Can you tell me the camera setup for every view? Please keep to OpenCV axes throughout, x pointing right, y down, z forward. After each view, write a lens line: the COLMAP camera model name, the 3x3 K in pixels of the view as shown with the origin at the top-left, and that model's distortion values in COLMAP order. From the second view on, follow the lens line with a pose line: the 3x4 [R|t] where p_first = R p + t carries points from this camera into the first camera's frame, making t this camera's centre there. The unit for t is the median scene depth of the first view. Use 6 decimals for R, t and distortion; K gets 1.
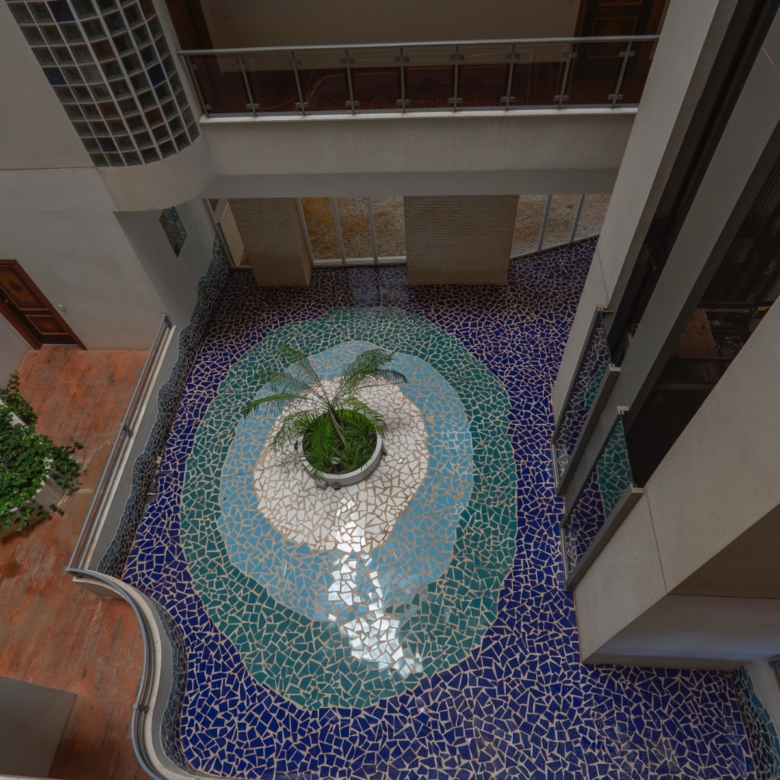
lens RADIAL K [[570.6, 0, 392.3], [0, 570.6, 390.0], [0, 0, 1]] dist [-0.010945, 0.001729]
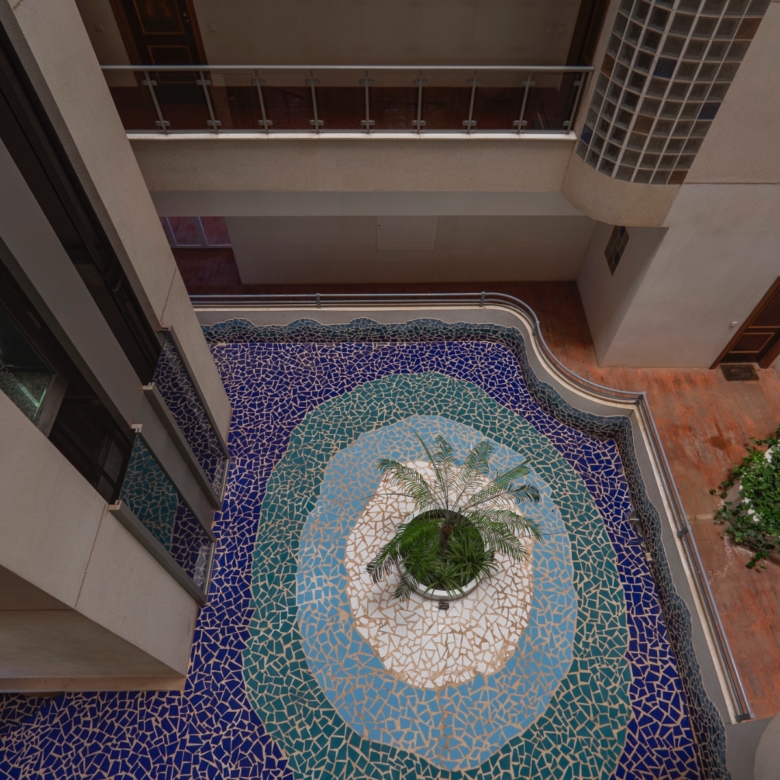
lens RADIAL K [[570.6, 0, 392.3], [0, 570.6, 390.0], [0, 0, 1]] dist [-0.010945, 0.001729]
pose [[-0.995485, 0.094722, -0.006109, -0.032599], [-0.038240, -0.341307, 0.939174, -0.677843], [0.086875, 0.935167, 0.343388, 0.461394]]
